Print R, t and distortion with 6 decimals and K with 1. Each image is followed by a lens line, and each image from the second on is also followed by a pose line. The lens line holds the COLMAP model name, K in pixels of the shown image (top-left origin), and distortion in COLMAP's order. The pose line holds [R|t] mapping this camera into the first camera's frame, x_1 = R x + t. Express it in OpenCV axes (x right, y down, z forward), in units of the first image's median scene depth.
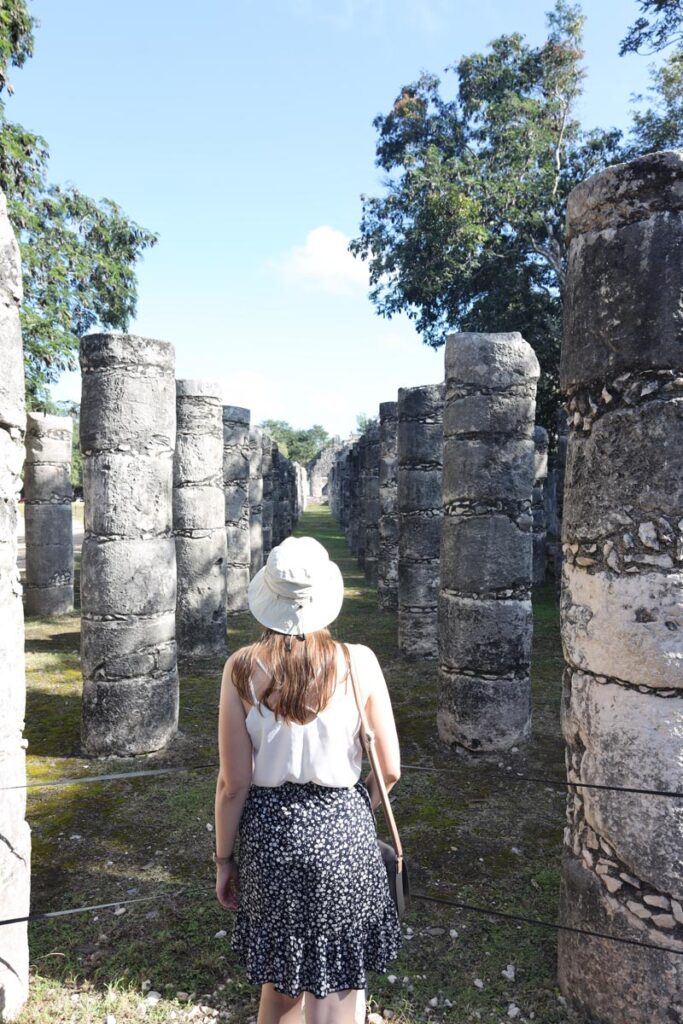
lens RADIAL K [[694.1, 0, 316.0], [0, 694.1, 512.4], [0, 0, 1]] dist [-0.027826, -0.000358]
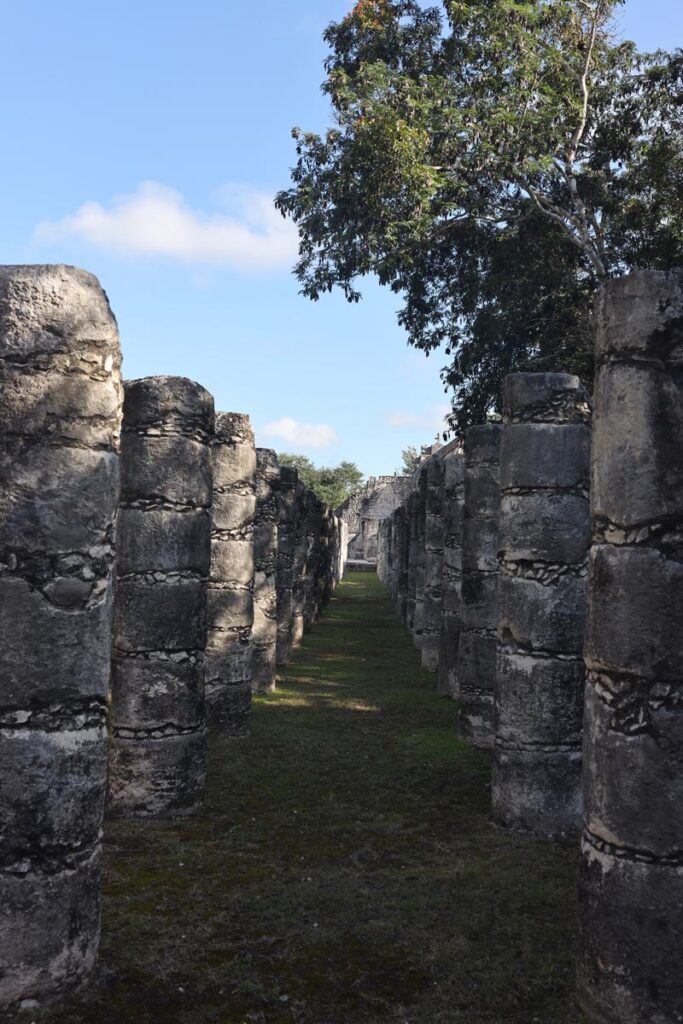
lens RADIAL K [[955.5, 0, 337.1], [0, 955.5, 510.4], [0, 0, 1]] dist [-0.010337, -0.001787]
pose [[0.999488, 0.029048, -0.013403, 0.475421], [-0.029964, 0.996800, -0.074105, -0.000919], [0.011207, 0.074468, 0.997160, 0.190618]]
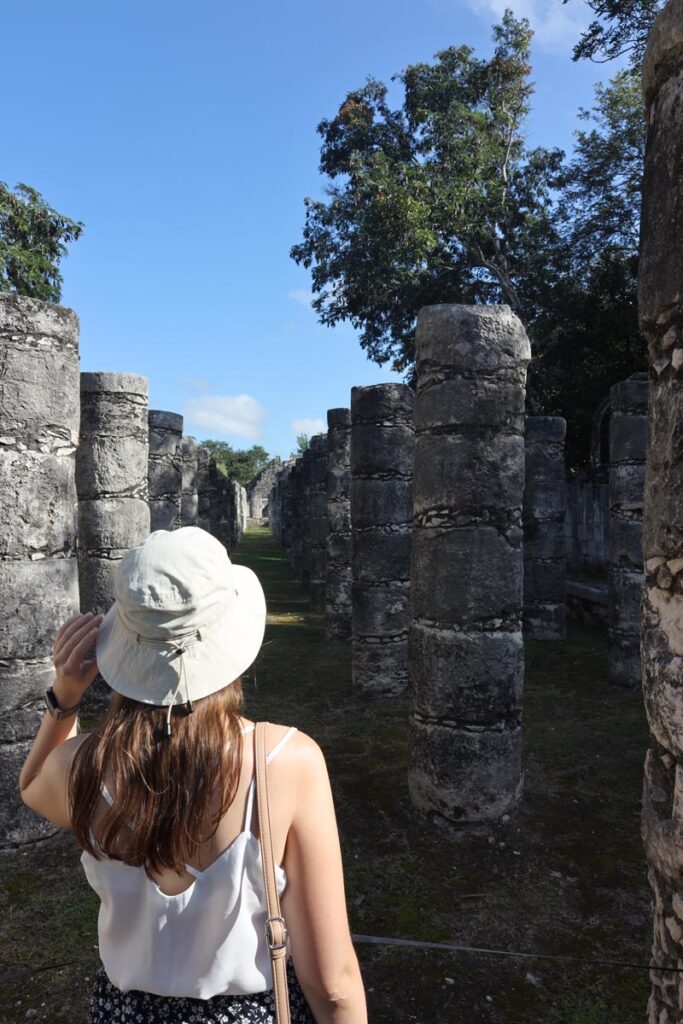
lens RADIAL K [[697.3, 0, 341.5], [0, 697.3, 512.0], [0, 0, 1]] dist [-0.015563, -0.001668]
pose [[0.992589, 0.001906, 0.121509, -0.001957], [0.001936, 0.999502, -0.031493, 0.010441], [-0.121508, 0.031495, 0.992091, 0.184227]]
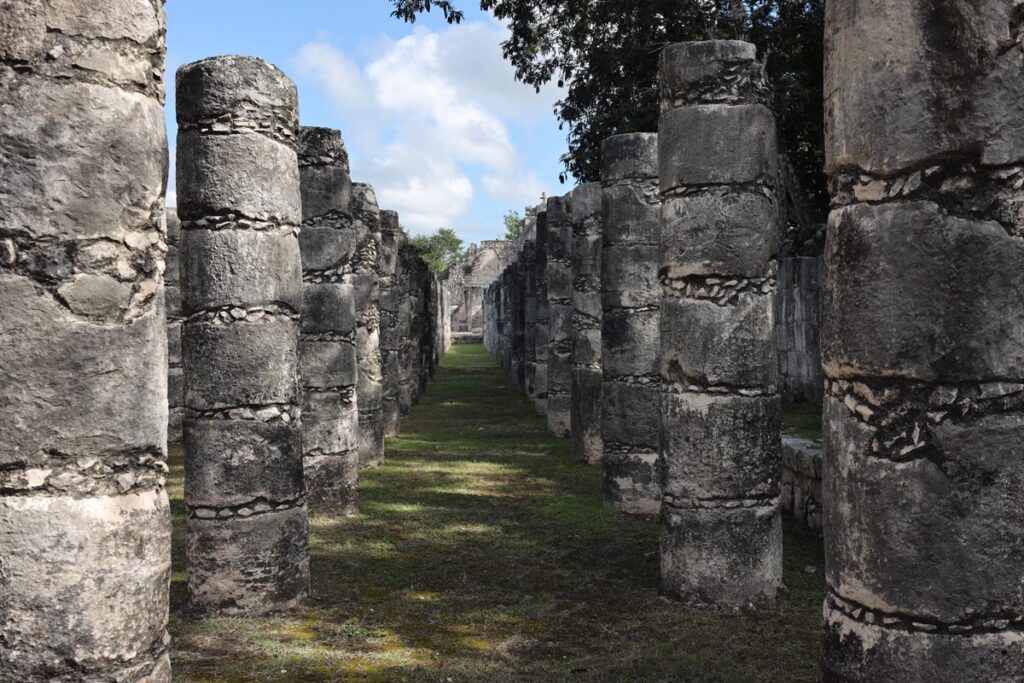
lens RADIAL K [[1023.1, 0, 512.0], [0, 1023.1, 341.5], [0, 0, 1]] dist [-0.007854, 0.005347]
pose [[0.998142, -0.009959, 0.060114, 0.448129], [0.010955, 0.999808, -0.016263, 0.046517], [-0.059940, 0.016892, 0.998059, 0.366318]]
